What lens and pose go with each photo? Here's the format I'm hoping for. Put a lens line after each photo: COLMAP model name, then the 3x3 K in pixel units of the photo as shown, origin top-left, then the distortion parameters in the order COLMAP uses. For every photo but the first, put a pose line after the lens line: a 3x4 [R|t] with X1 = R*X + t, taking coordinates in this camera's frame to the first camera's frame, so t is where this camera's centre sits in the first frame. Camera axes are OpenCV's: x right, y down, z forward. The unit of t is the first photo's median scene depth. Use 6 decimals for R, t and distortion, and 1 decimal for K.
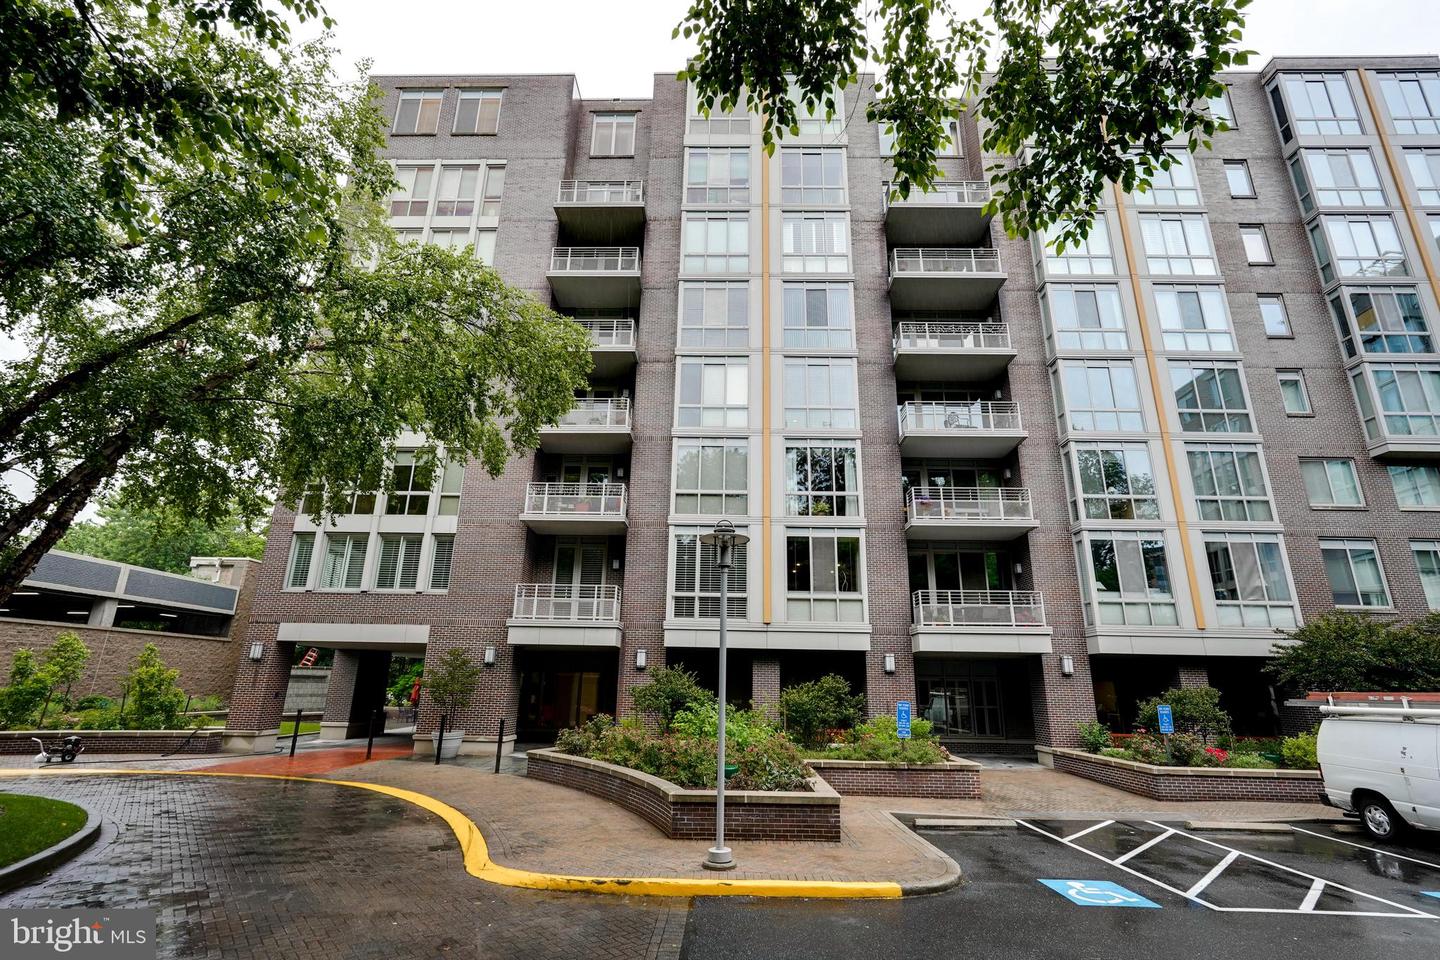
lens RADIAL K [[645.5, 0, 713.0], [0, 645.5, 481.0], [0, 0, 1]] dist [-0.016943, 0.008889]
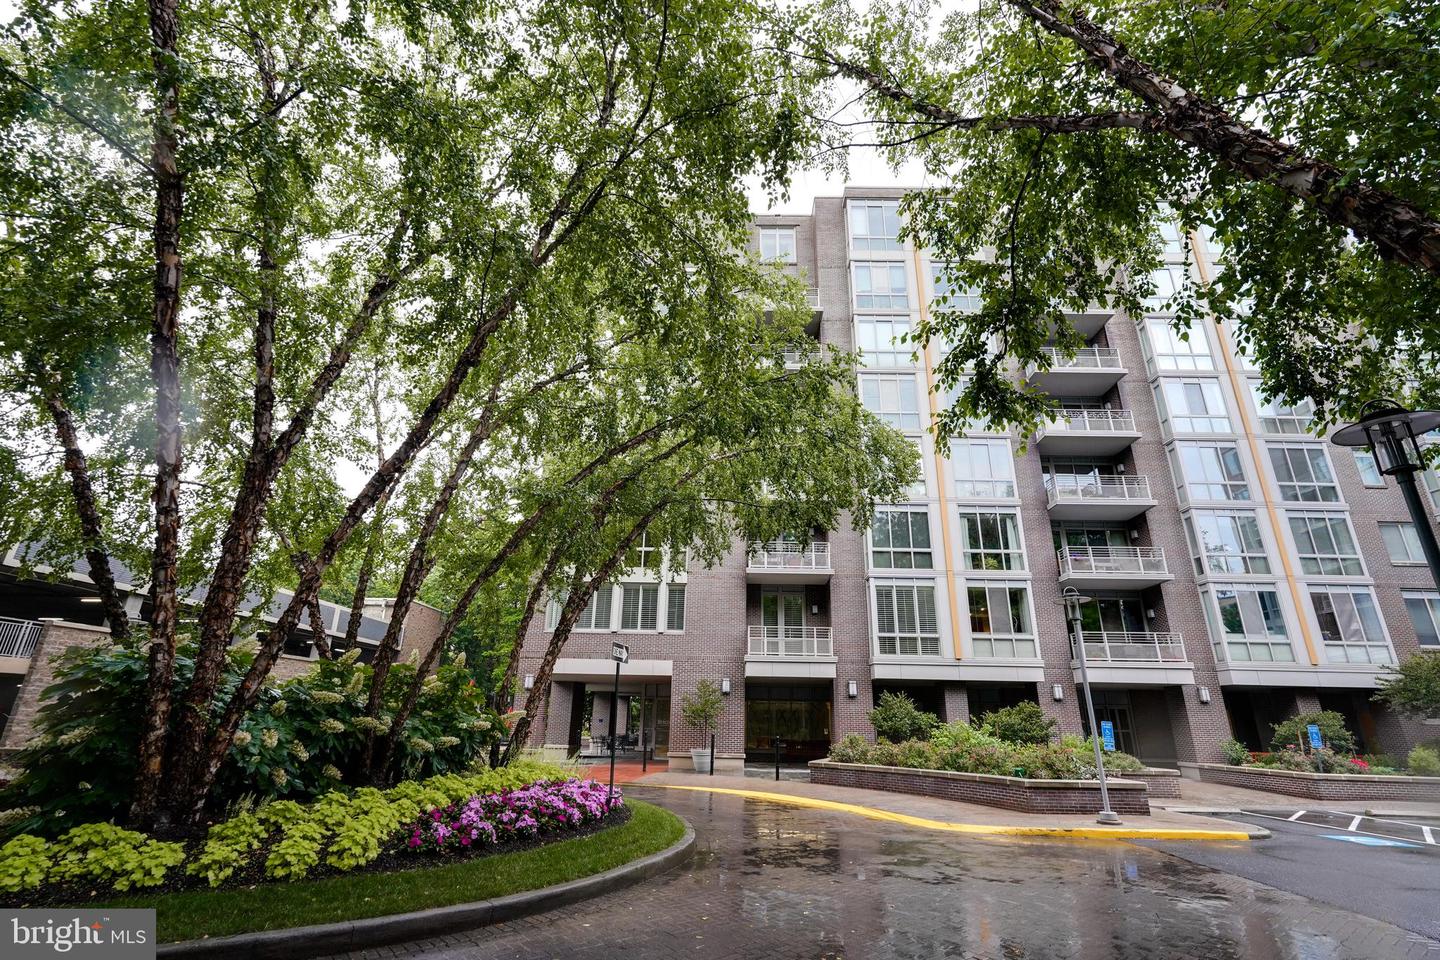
lens RADIAL K [[630.6, 0, 719.7], [0, 630.6, 483.7], [0, 0, 1]] dist [-0.014081, 0.008069]
pose [[0.999983, 0.003764, 0.004516, -0.365832], [-0.003523, 0.998626, -0.052281, -0.046073], [-0.004706, 0.052264, 0.998622, -0.200474]]
